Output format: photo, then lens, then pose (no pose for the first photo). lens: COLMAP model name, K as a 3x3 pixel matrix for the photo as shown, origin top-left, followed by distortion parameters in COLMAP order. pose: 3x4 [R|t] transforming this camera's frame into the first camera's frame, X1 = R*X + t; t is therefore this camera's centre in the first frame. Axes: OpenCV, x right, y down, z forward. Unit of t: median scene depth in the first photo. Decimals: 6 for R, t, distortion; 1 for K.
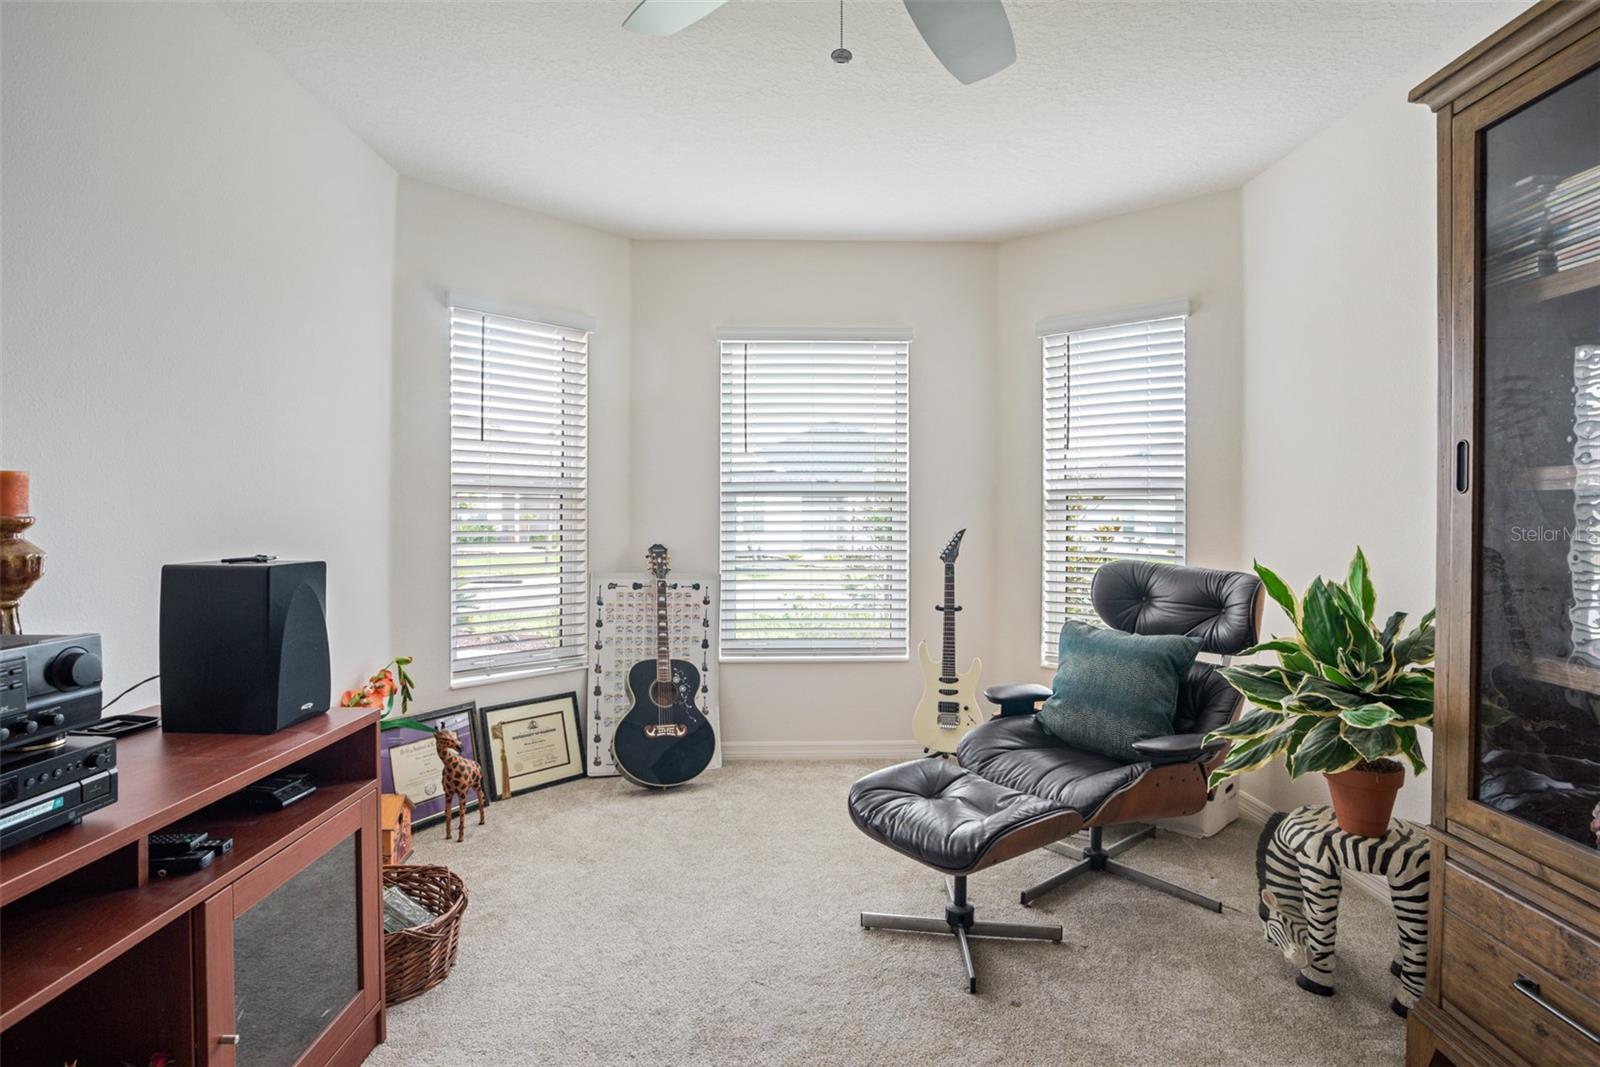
lens RADIAL K [[788.9, 0, 801.7], [0, 788.9, 524.3], [0, 0, 1]] dist [-0.056650, 0.021248]
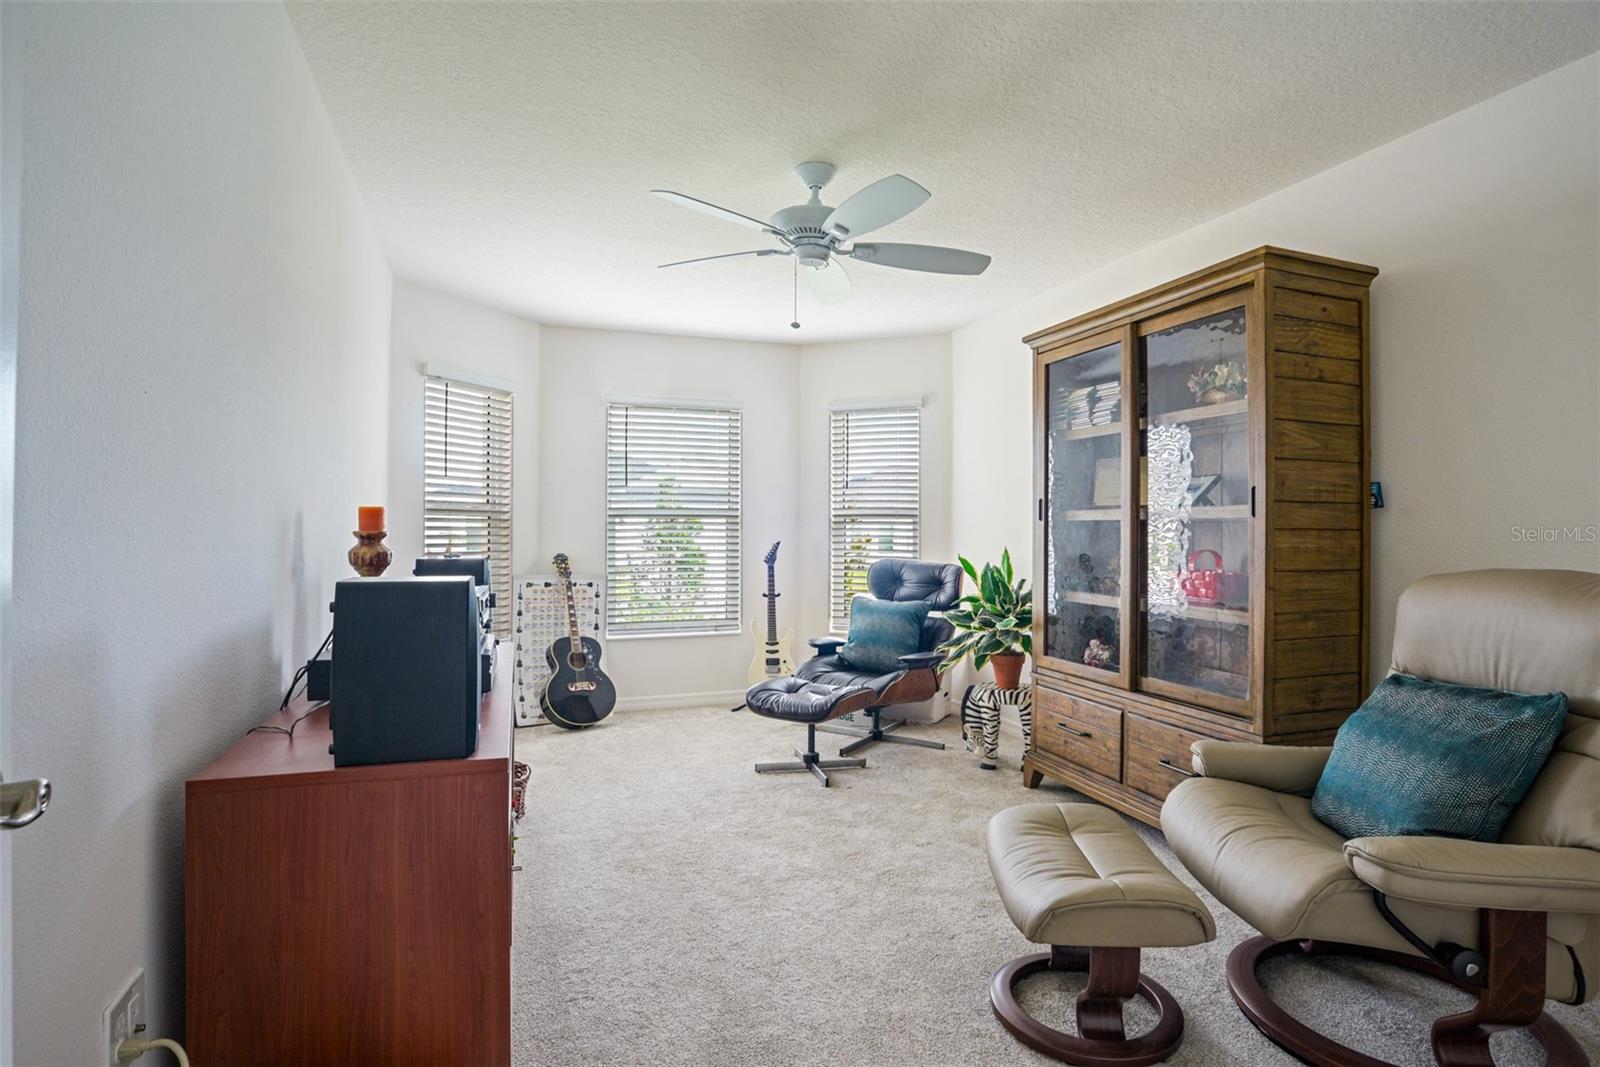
lens RADIAL K [[799.2, 0, 791.2], [0, 799.2, 543.8], [0, 0, 1]] dist [-0.060339, 0.022705]
pose [[0.947974, -0.004909, 0.318311, -0.391388], [0.004162, 0.999987, 0.003027, 0.010283], [-0.318321, -0.001545, 0.947982, -0.662179]]
